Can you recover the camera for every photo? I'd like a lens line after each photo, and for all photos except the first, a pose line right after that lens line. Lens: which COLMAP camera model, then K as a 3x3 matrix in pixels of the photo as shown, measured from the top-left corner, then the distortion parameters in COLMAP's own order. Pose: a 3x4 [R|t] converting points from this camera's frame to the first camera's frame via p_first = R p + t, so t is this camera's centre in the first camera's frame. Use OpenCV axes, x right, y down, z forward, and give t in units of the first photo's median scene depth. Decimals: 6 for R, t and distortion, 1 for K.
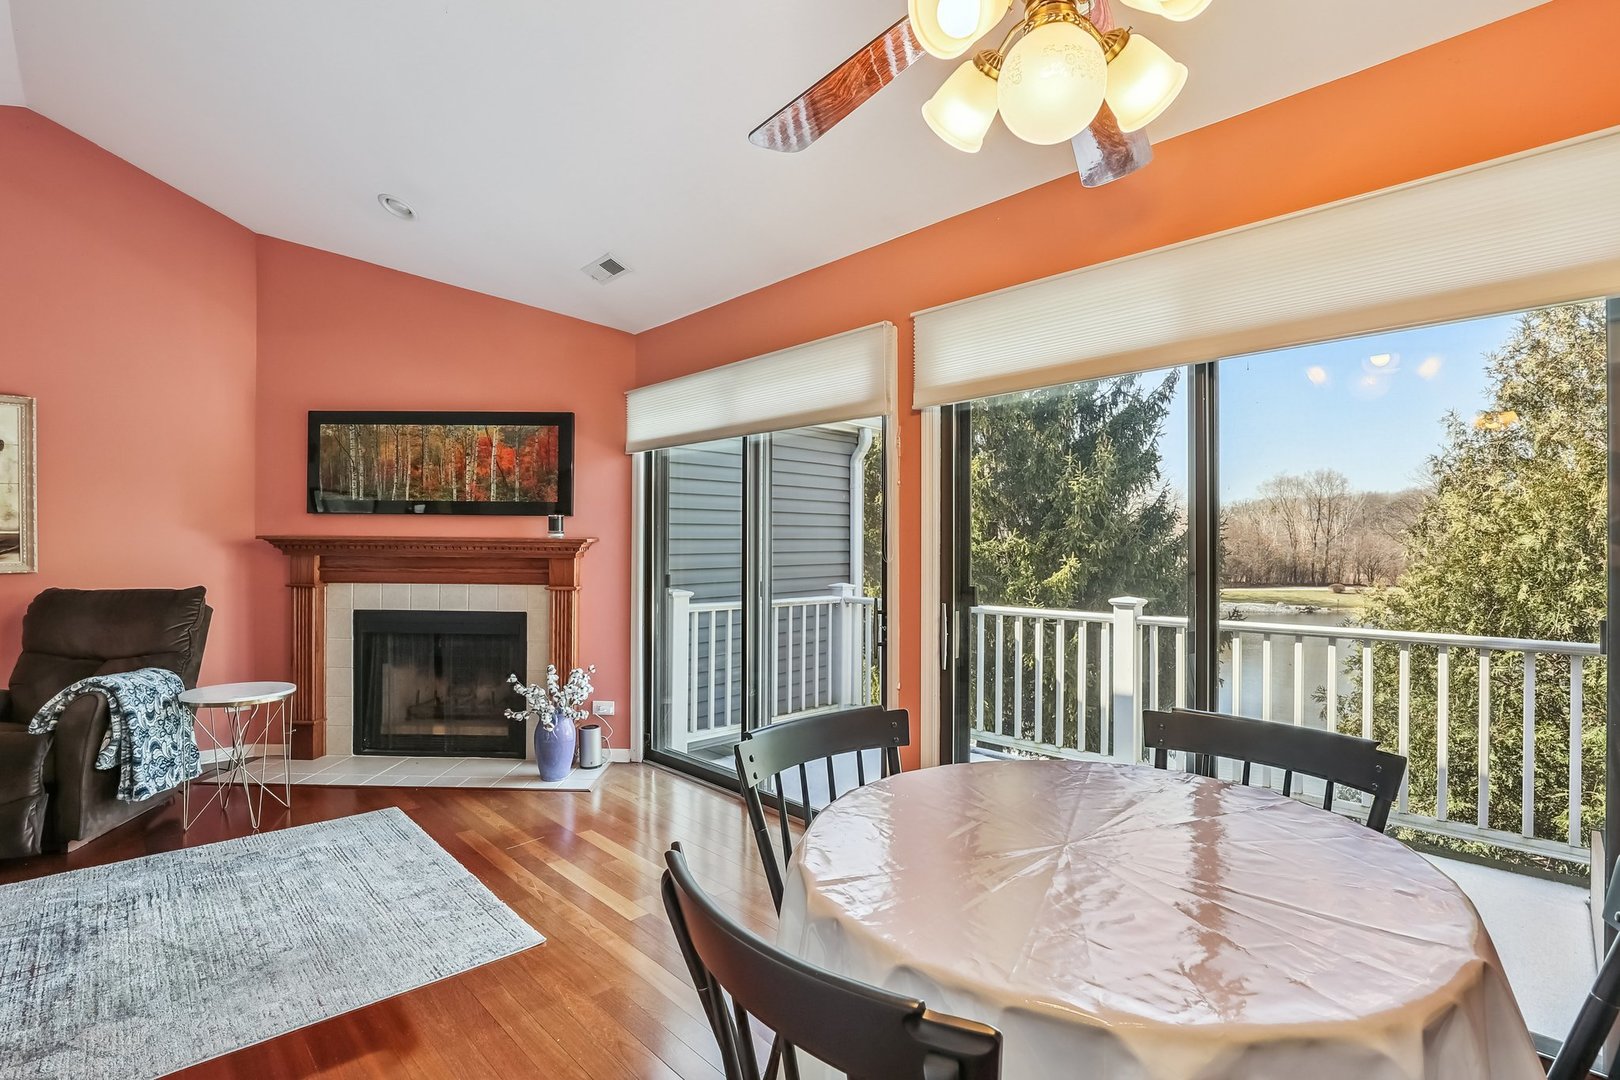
lens RADIAL K [[729.0, 0, 789.5], [0, 729.0, 543.6], [0, 0, 1]] dist [-0.002299, 0.000031]
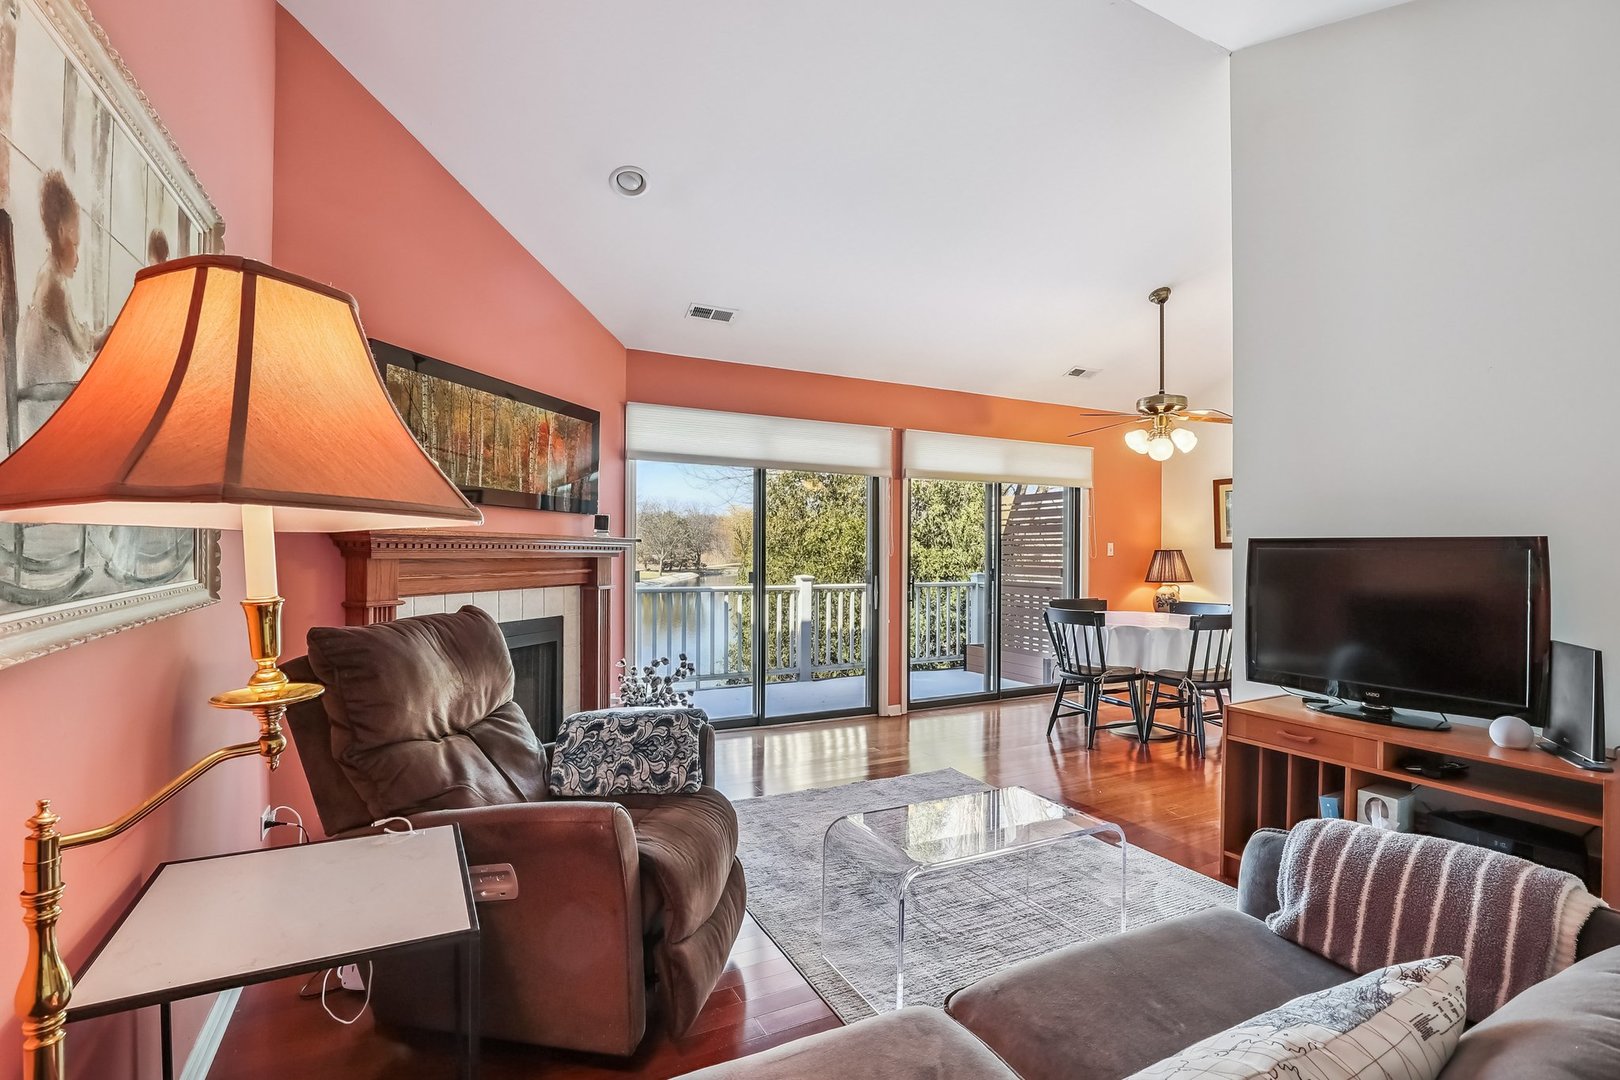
lens RADIAL K [[729.0, 0, 789.5], [0, 729.0, 543.6], [0, 0, 1]] dist [-0.002299, 0.000031]
pose [[0.303349, 0.000881, 0.952879, -1.175154], [-0.000662, 1.000000, -0.000714, 0.002659], [-0.952879, -0.000414, 0.303349, 0.442805]]
